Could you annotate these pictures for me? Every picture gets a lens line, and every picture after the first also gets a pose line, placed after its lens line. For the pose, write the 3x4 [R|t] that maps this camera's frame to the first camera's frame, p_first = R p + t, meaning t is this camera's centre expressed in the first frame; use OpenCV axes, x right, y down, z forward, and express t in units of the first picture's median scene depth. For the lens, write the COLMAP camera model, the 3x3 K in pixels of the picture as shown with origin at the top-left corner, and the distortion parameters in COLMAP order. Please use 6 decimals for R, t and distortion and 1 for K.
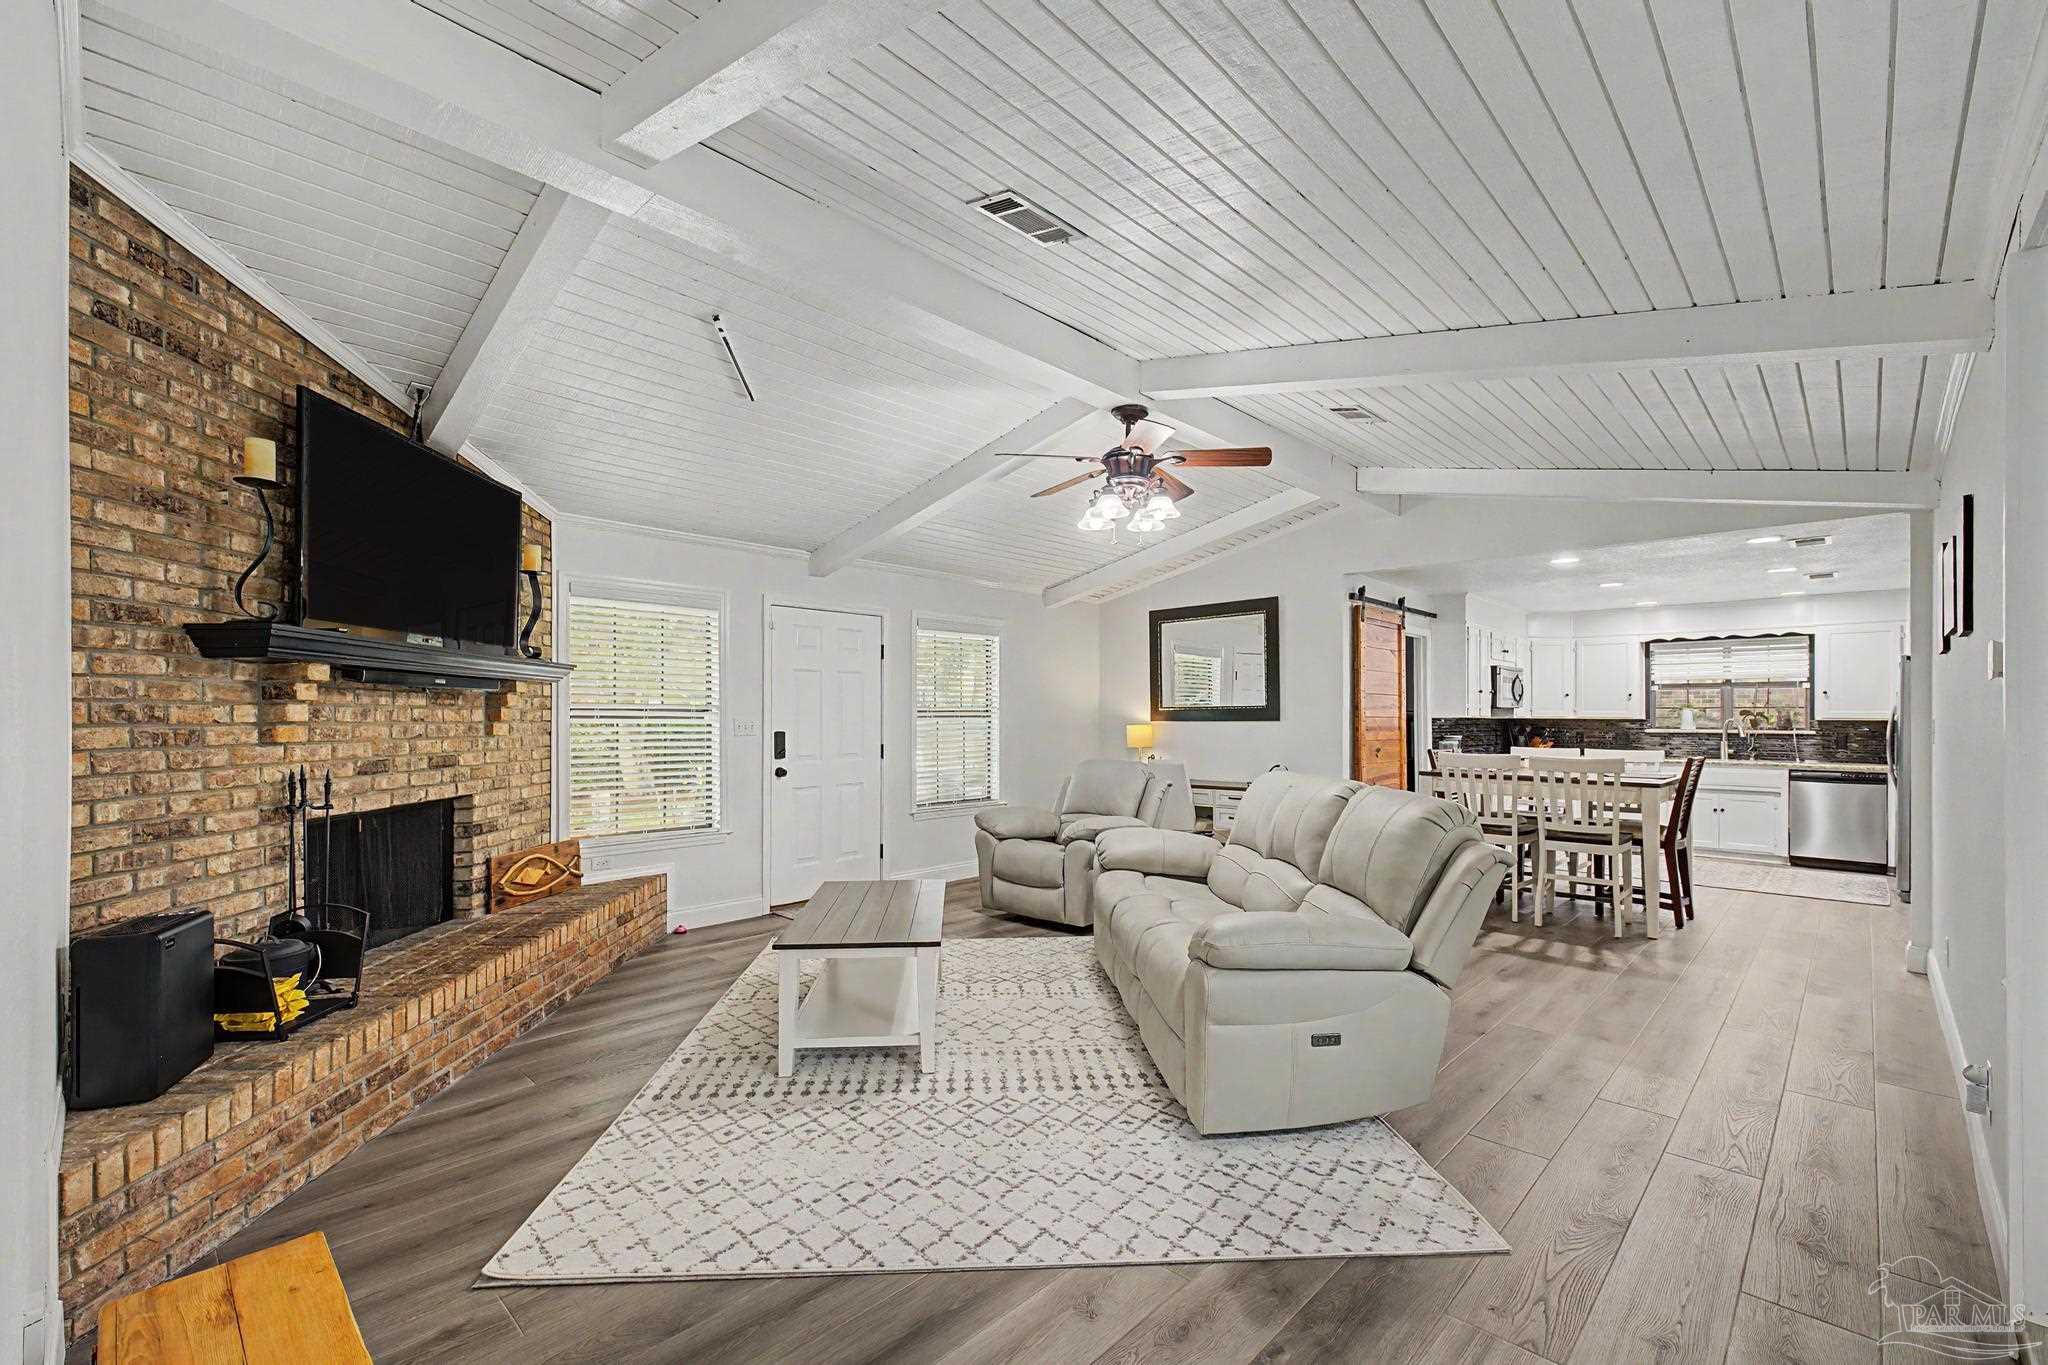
lens RADIAL K [[867.4, 0, 1020.4], [0, 867.4, 702.7], [0, 0, 1]] dist [0.009958, -0.001676]
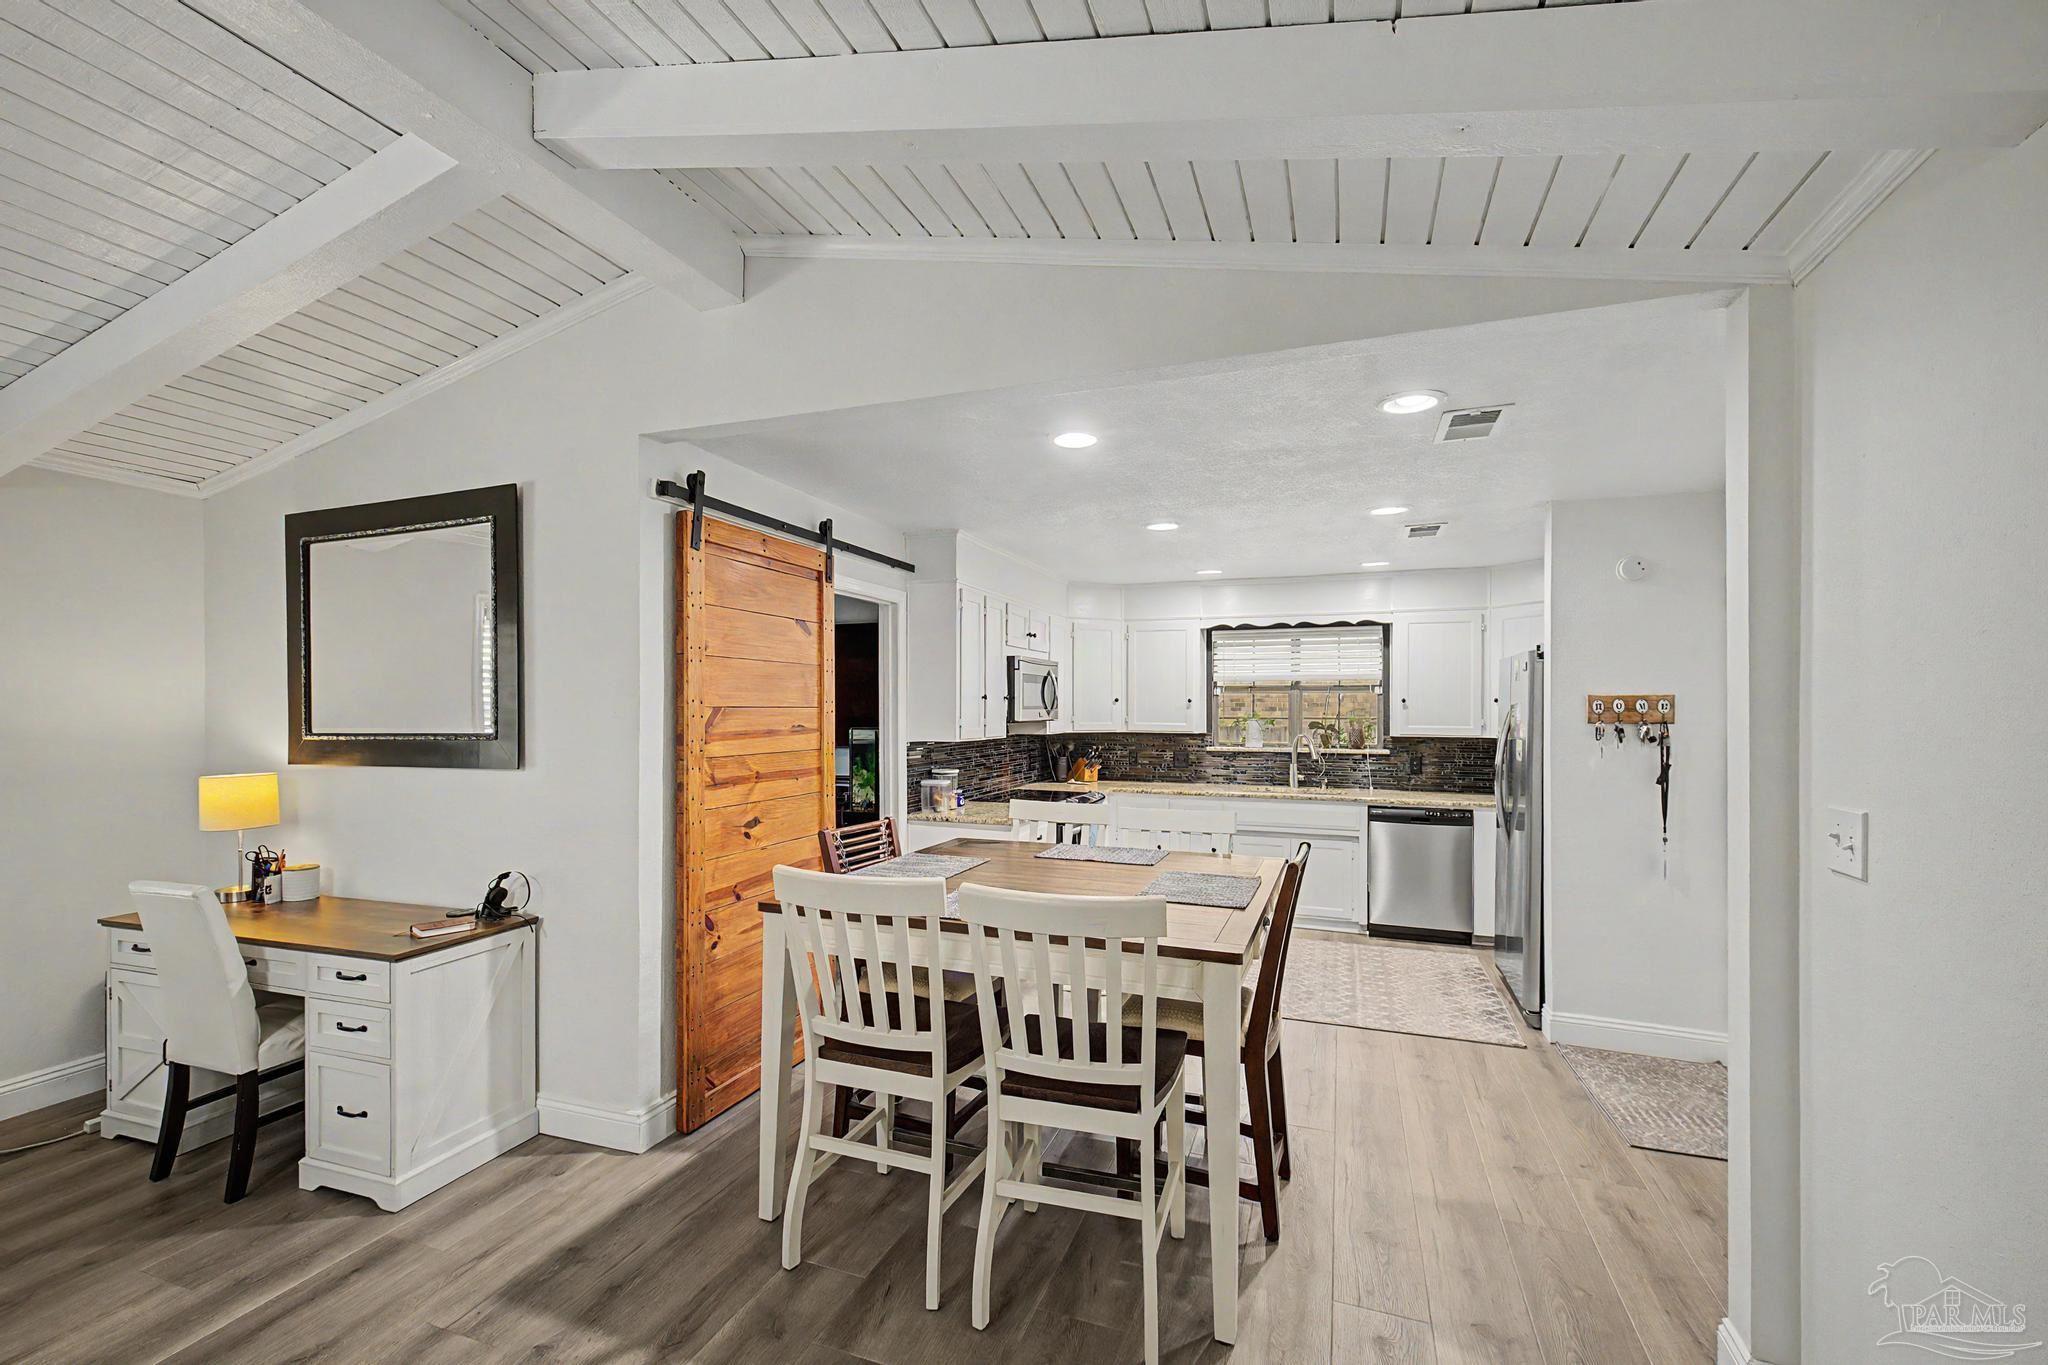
lens RADIAL K [[867.4, 0, 1015.5], [0, 867.4, 698.6], [0, 0, 1]] dist [0.009958, -0.001676]
pose [[0.918367, 0.001693, 0.395726, 0.635915], [-0.003917, 0.999981, 0.004813, -0.031149], [-0.395710, -0.005970, 0.918356, 0.892243]]
